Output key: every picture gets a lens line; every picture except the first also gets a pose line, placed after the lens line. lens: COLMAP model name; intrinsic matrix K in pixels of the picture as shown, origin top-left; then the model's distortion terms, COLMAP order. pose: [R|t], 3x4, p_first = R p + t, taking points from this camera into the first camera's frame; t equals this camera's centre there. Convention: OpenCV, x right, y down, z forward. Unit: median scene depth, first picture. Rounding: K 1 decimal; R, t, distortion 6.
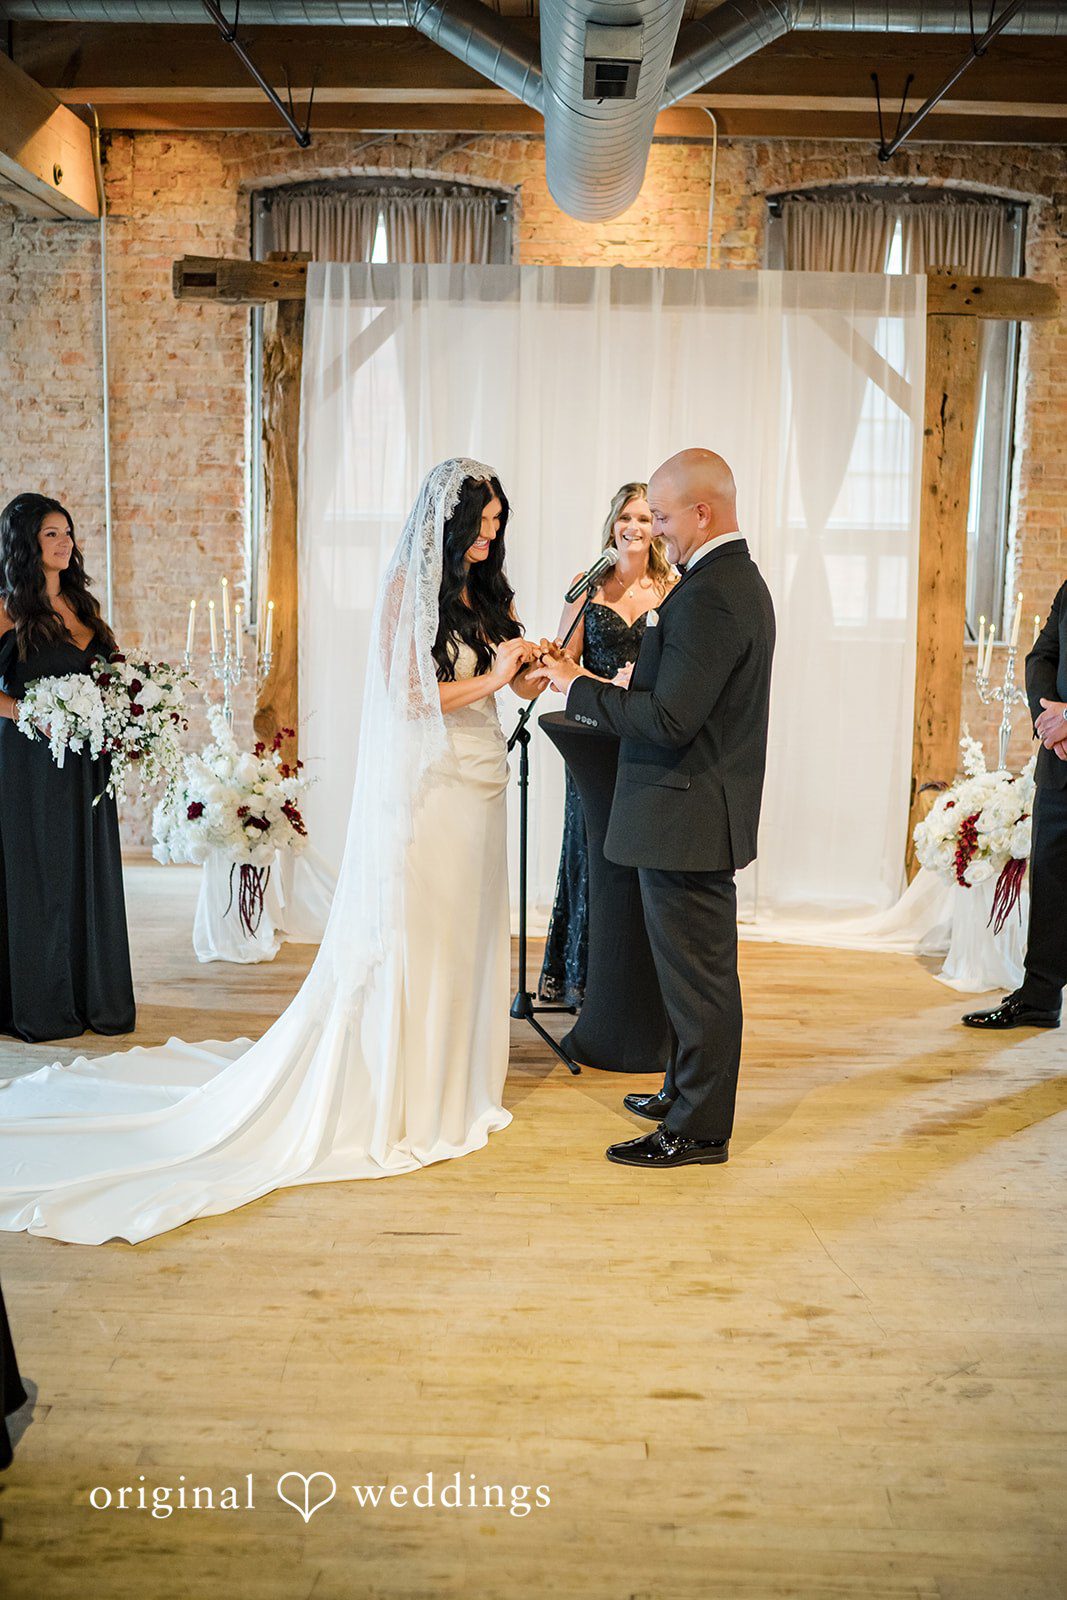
lens RADIAL K [[1534.6, 0, 533.5], [0, 1534.6, 800.0], [0, 0, 1]] dist [-0.114185, 0.152516]
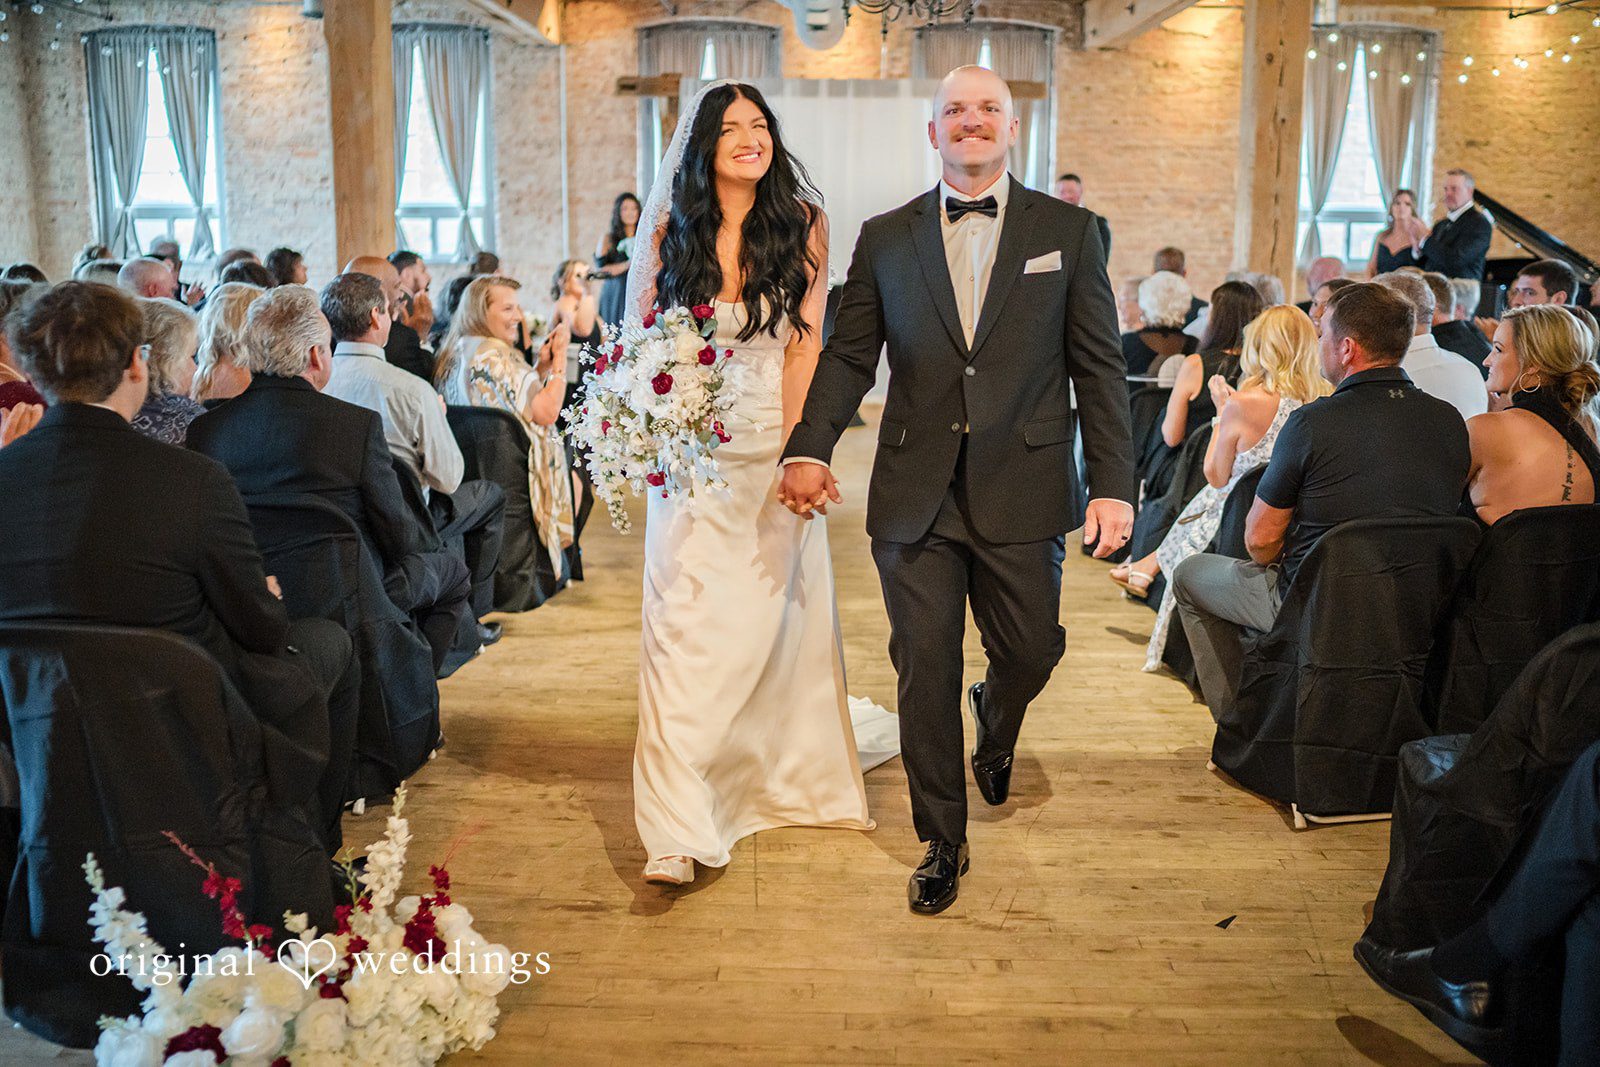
lens RADIAL K [[1534.6, 0, 801.9], [0, 1534.6, 530.0], [0, 0, 1]] dist [-0.114185, 0.152516]
pose [[0.999919, -0.012595, -0.001623, 0.009596], [0.012631, 0.999625, 0.024288, 0.180495], [0.001317, -0.024306, 0.999704, -0.923333]]
